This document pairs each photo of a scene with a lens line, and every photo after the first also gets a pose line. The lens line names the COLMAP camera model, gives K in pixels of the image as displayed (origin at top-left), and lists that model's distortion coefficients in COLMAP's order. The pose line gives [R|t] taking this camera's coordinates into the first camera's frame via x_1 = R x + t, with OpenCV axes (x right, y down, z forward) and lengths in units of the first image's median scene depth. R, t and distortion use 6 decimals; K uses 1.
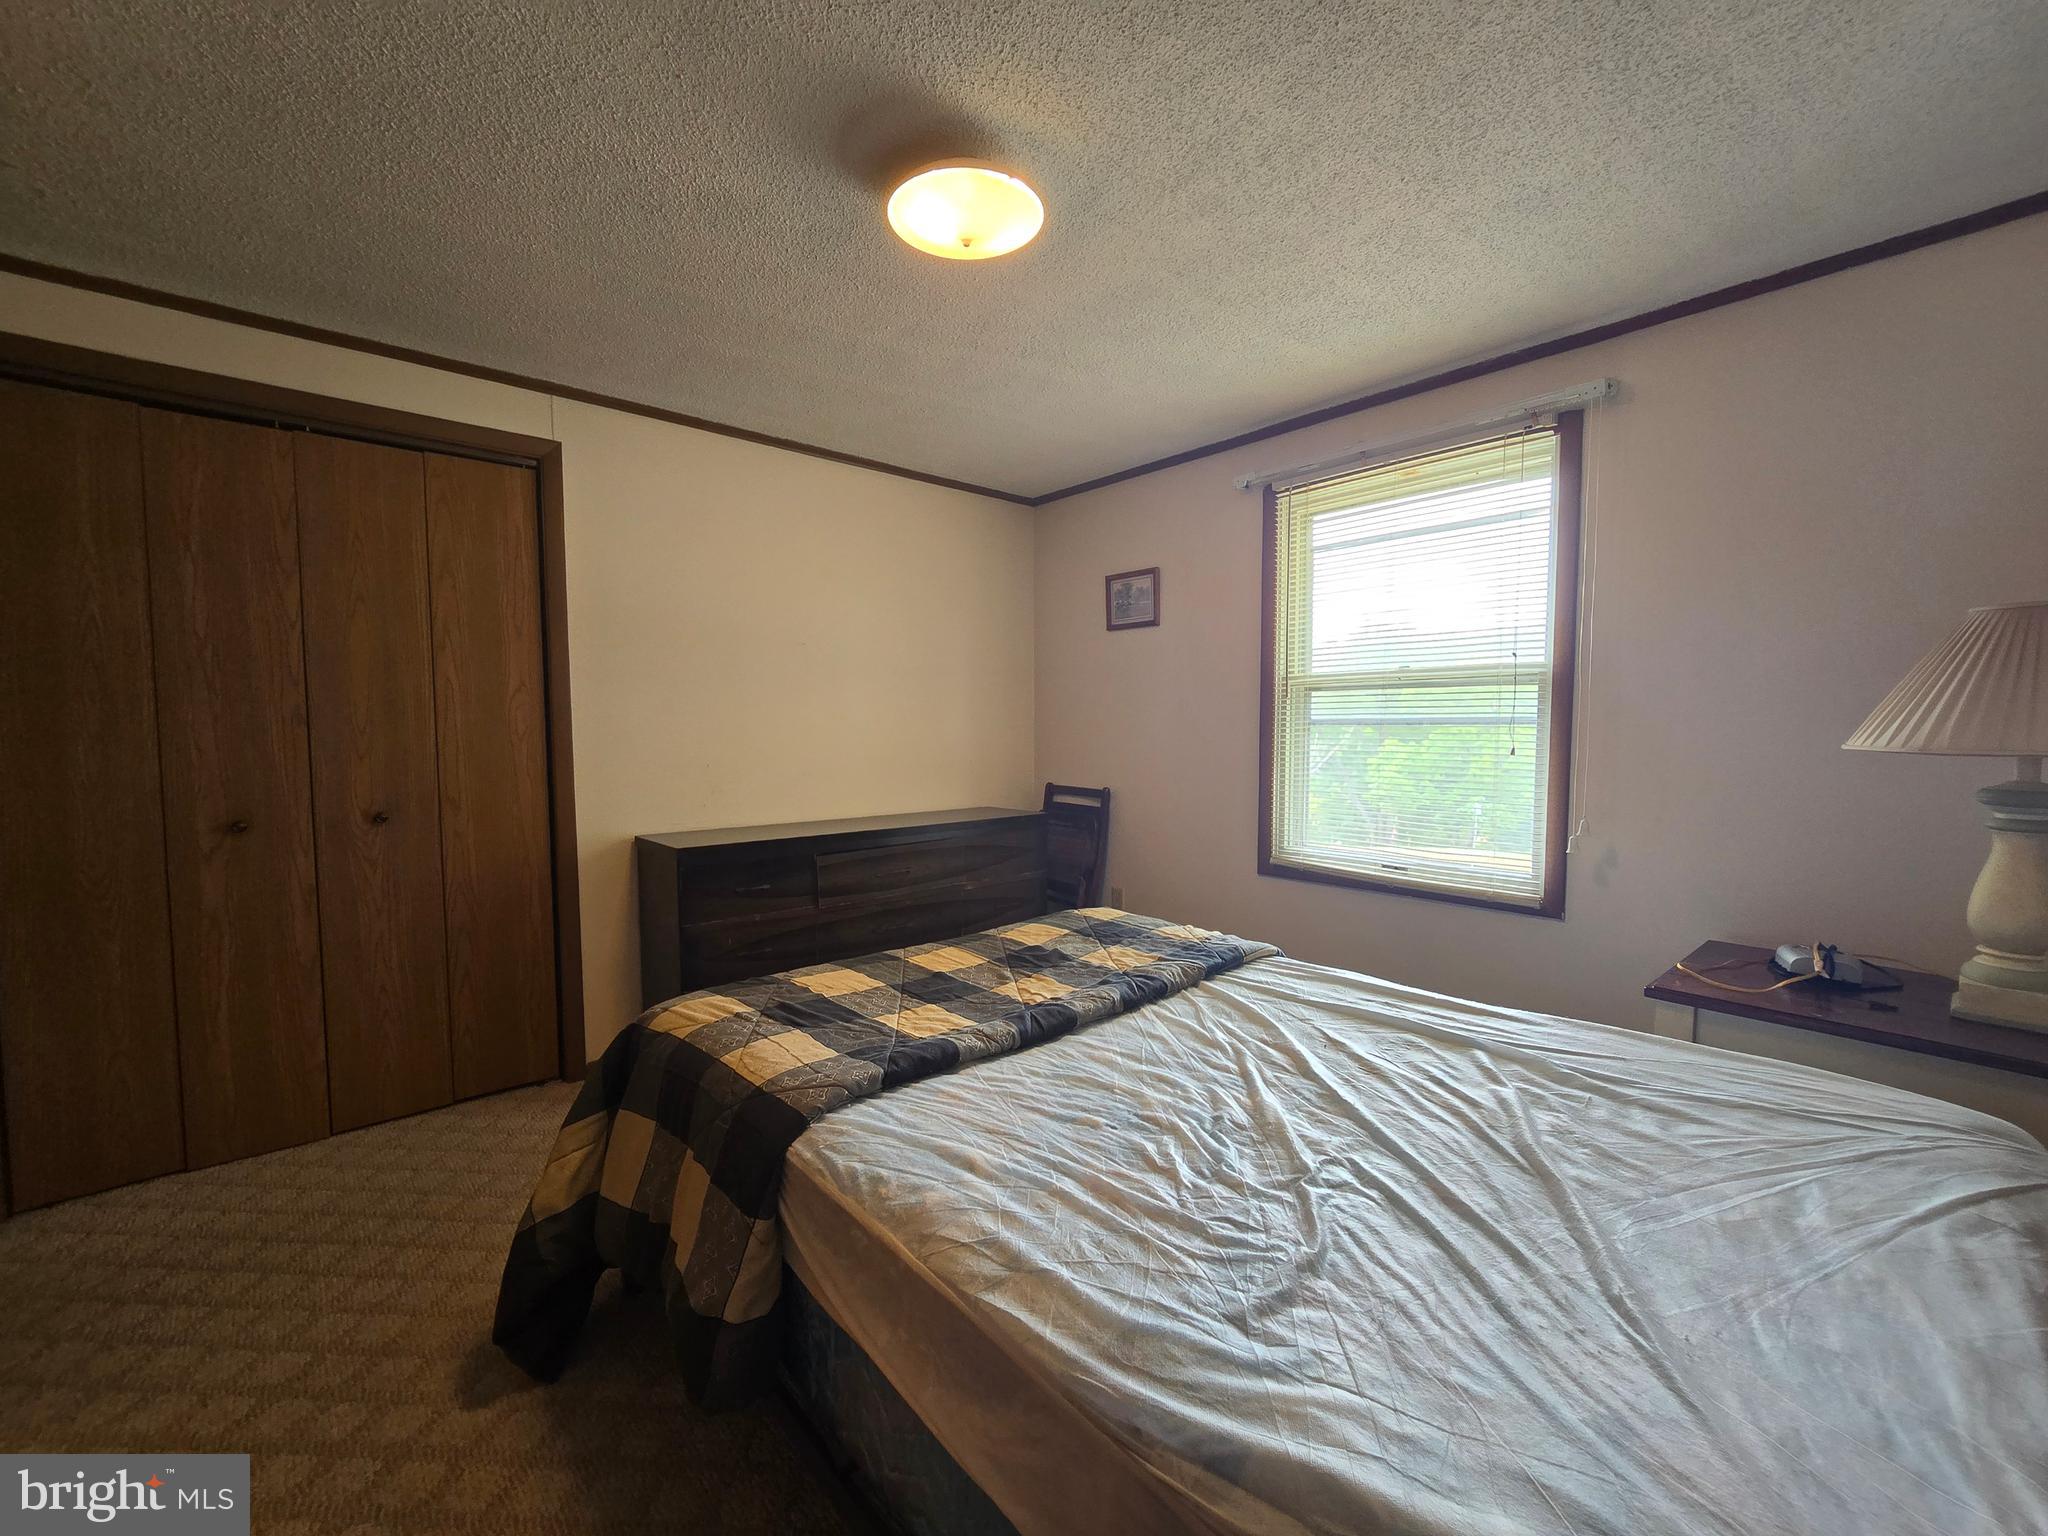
lens RADIAL K [[839.4, 0, 1019.8], [0, 839.4, 781.6], [0, 0, 1]] dist [0.000359, -0.003536]
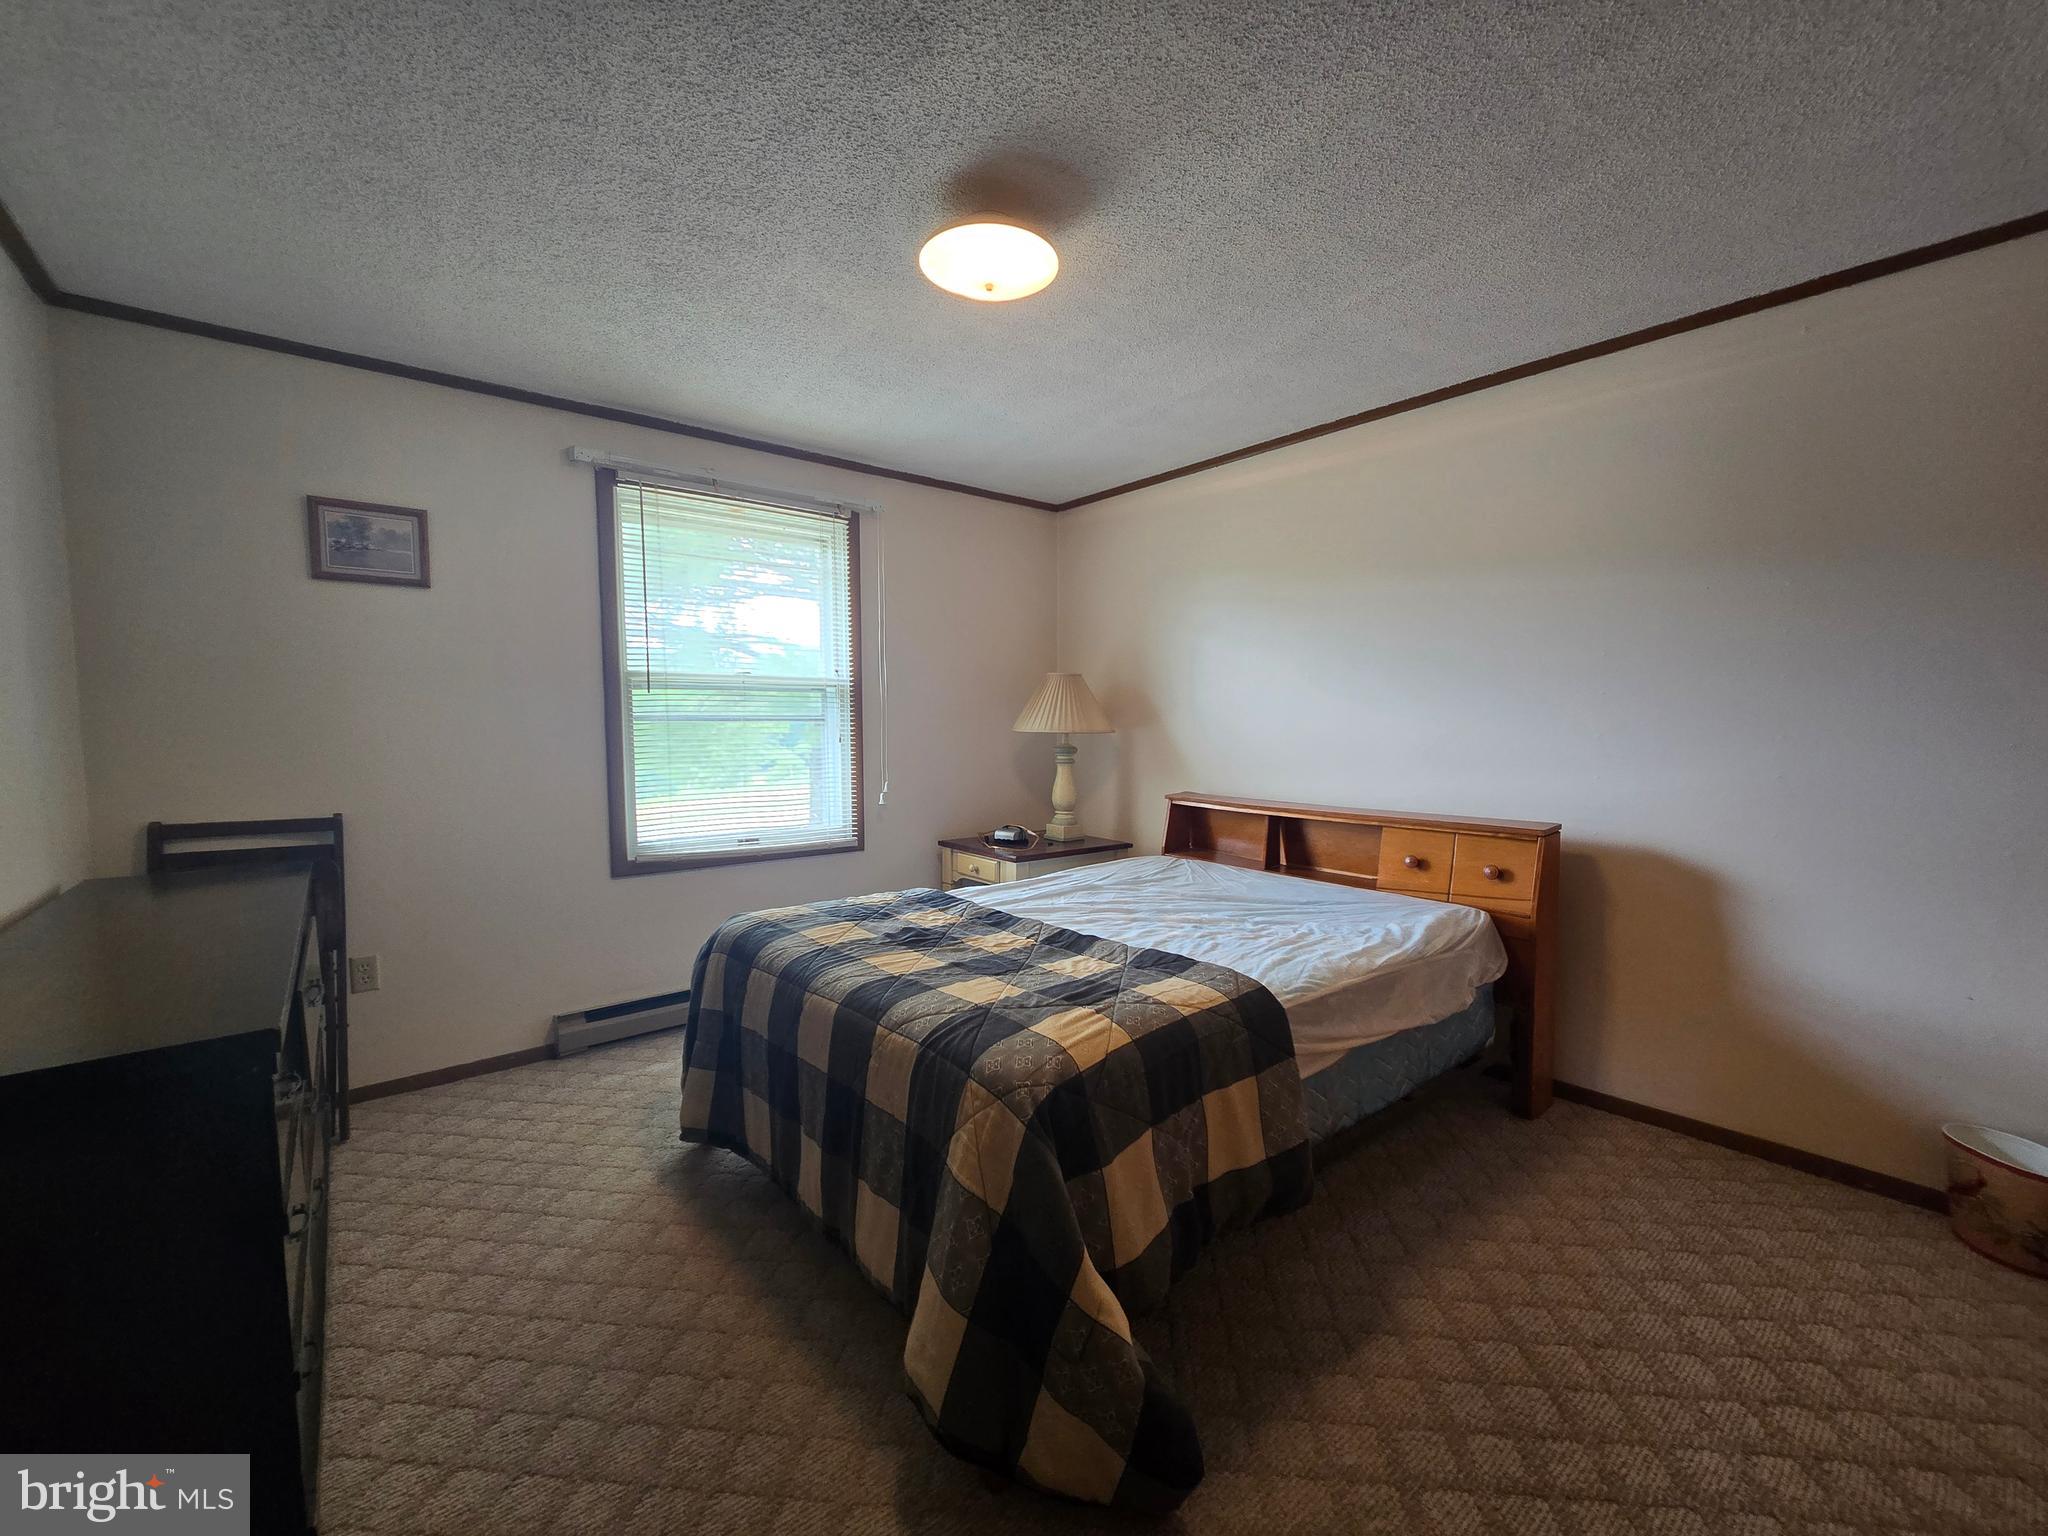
lens RADIAL K [[839.4, 0, 1019.8], [0, 839.4, 781.6], [0, 0, 1]] dist [0.000359, -0.003536]
pose [[0.036758, -0.073387, 0.996626, -1.091154], [0.067219, 0.995223, 0.070804, -0.059397], [-0.997061, 0.064389, 0.041516, 0.854495]]
